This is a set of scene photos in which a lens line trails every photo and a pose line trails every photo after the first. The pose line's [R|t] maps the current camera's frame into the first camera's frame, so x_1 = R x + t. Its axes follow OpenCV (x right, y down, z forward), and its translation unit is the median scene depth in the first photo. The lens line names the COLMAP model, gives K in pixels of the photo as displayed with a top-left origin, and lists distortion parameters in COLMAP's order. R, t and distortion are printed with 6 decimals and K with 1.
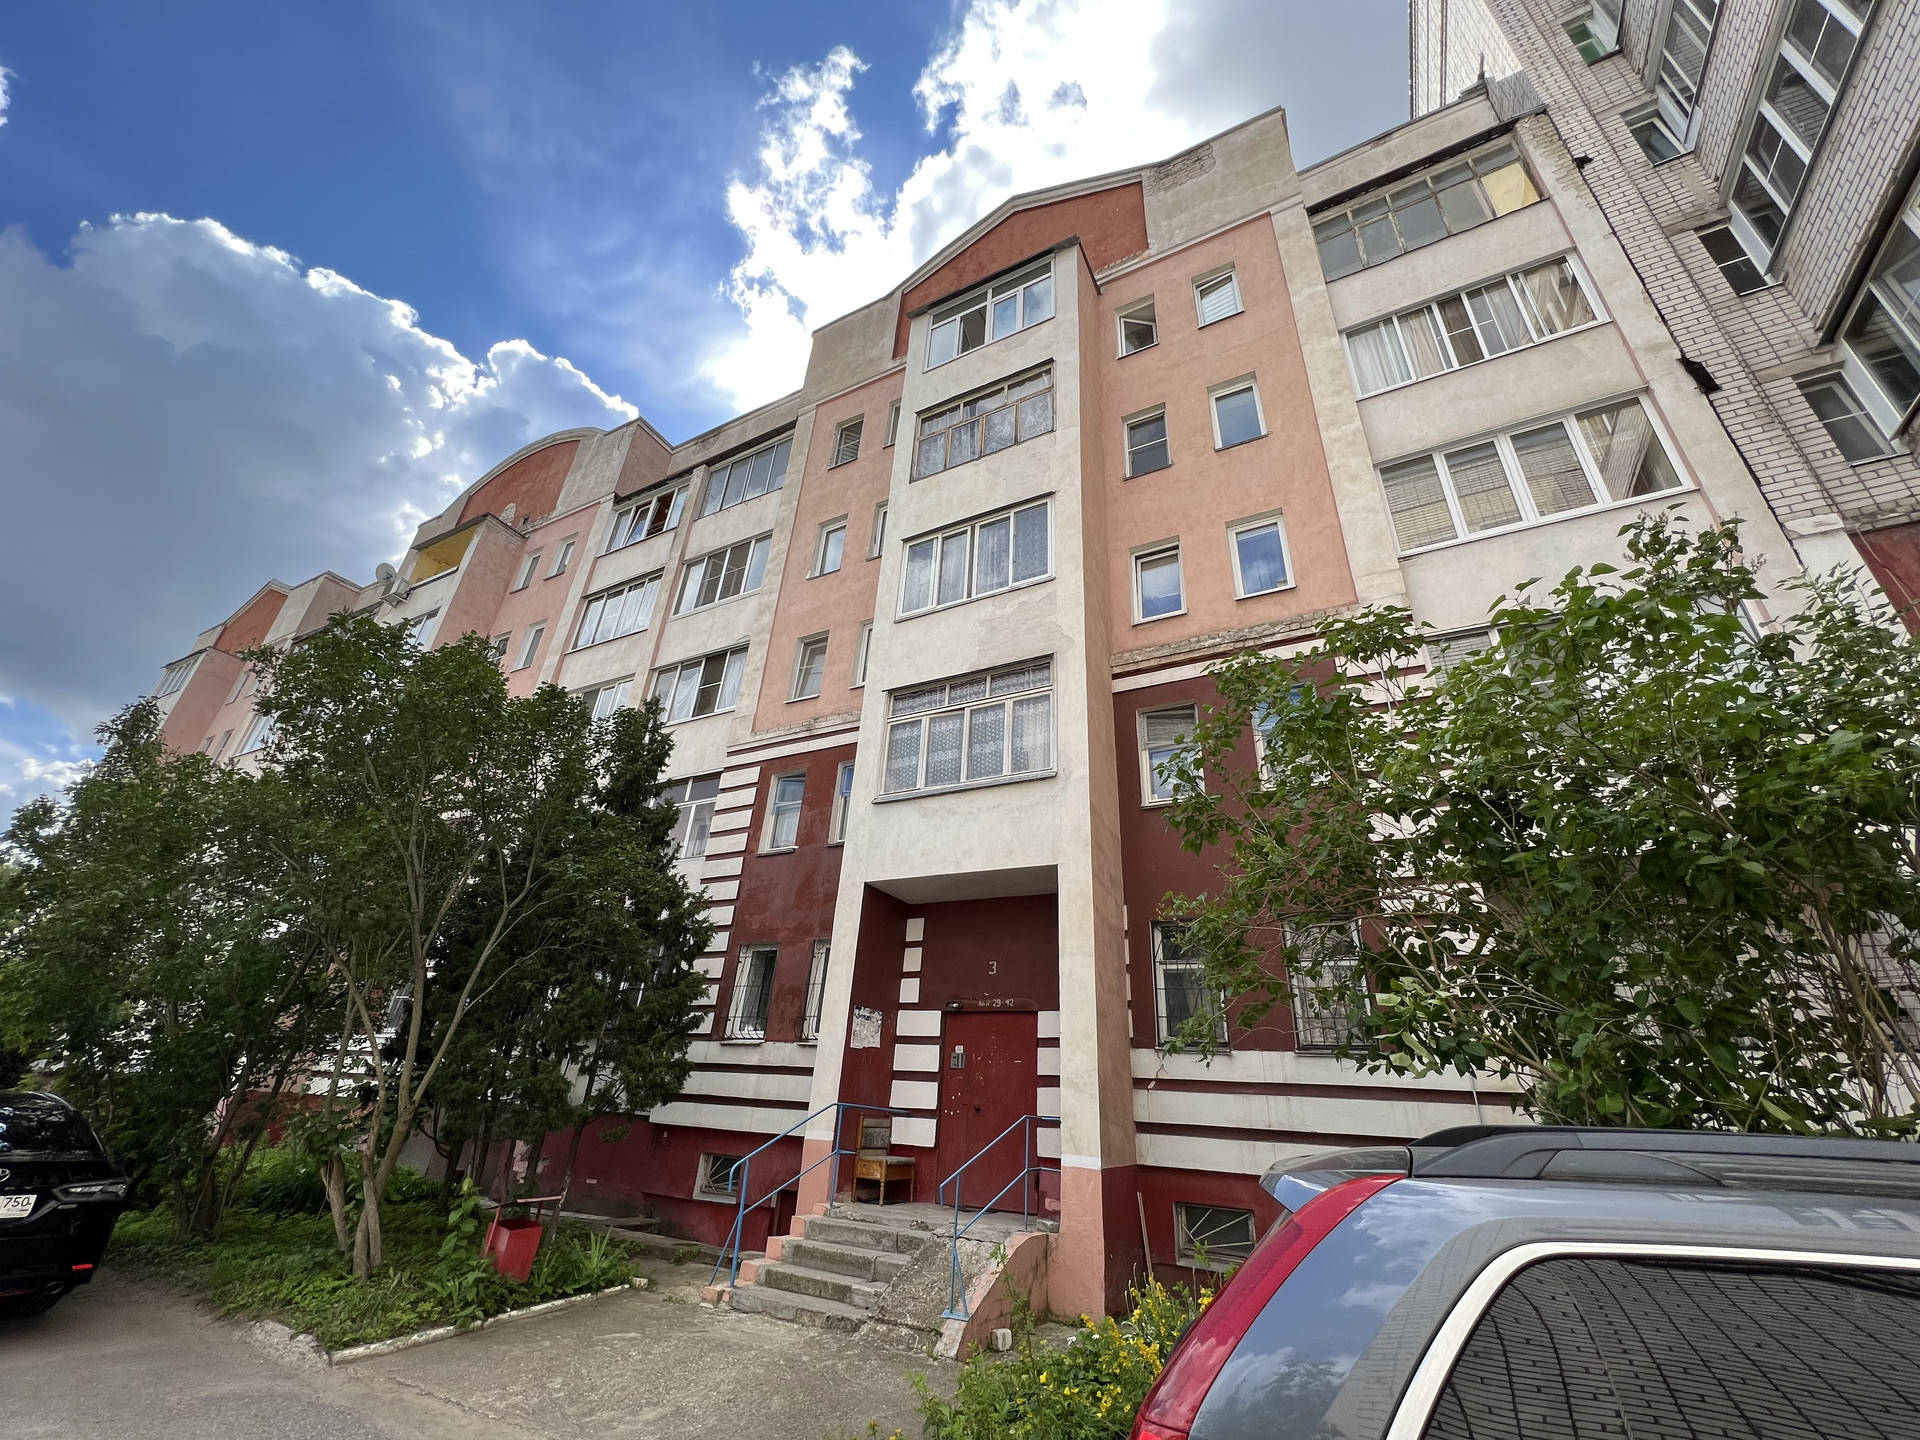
lens RADIAL K [[769.6, 0, 959.0], [0, 769.6, 713.2], [0, 0, 1]] dist [-0.002054, 0.000223]
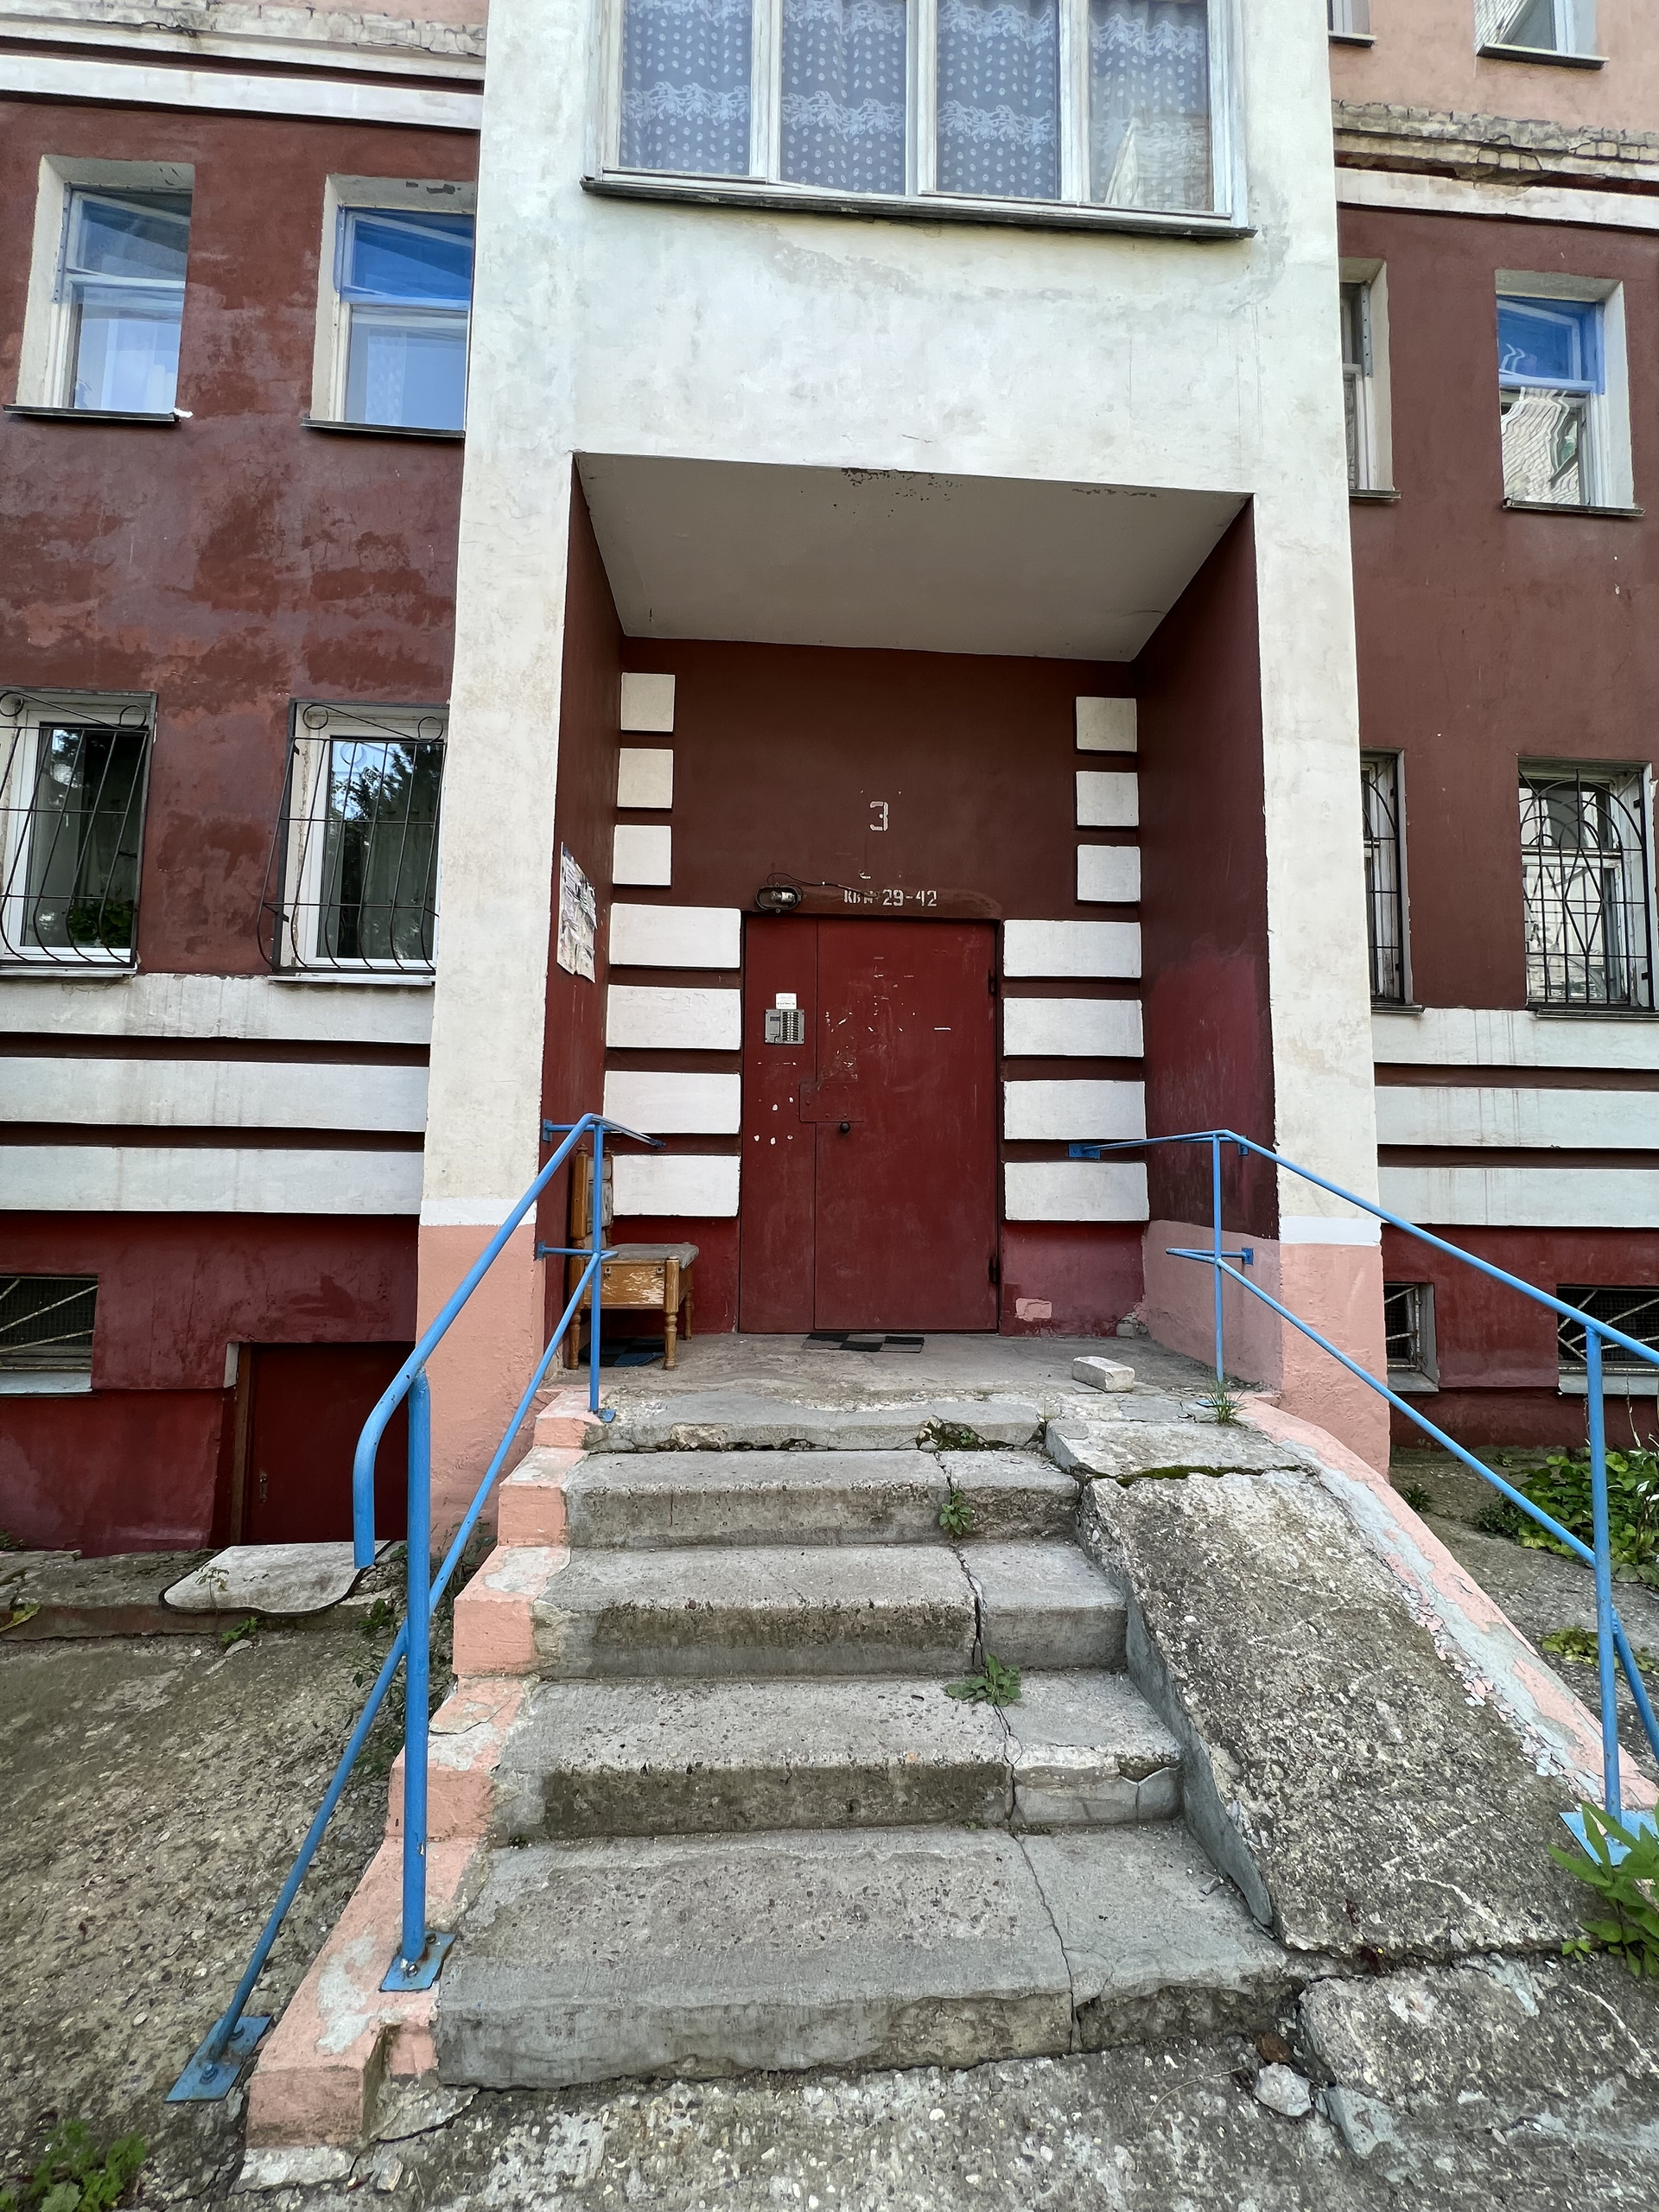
lens RADIAL K [[886.6, 0, 836.7], [0, 886.6, 1100.2], [0, 0, 1]] dist [-0.002054, 0.000223]
pose [[0.850279, -0.003400, 0.526321, -0.223017], [-0.213071, 0.912152, 0.350112, 0.314487], [-0.481275, -0.409837, 0.774860, 0.601644]]
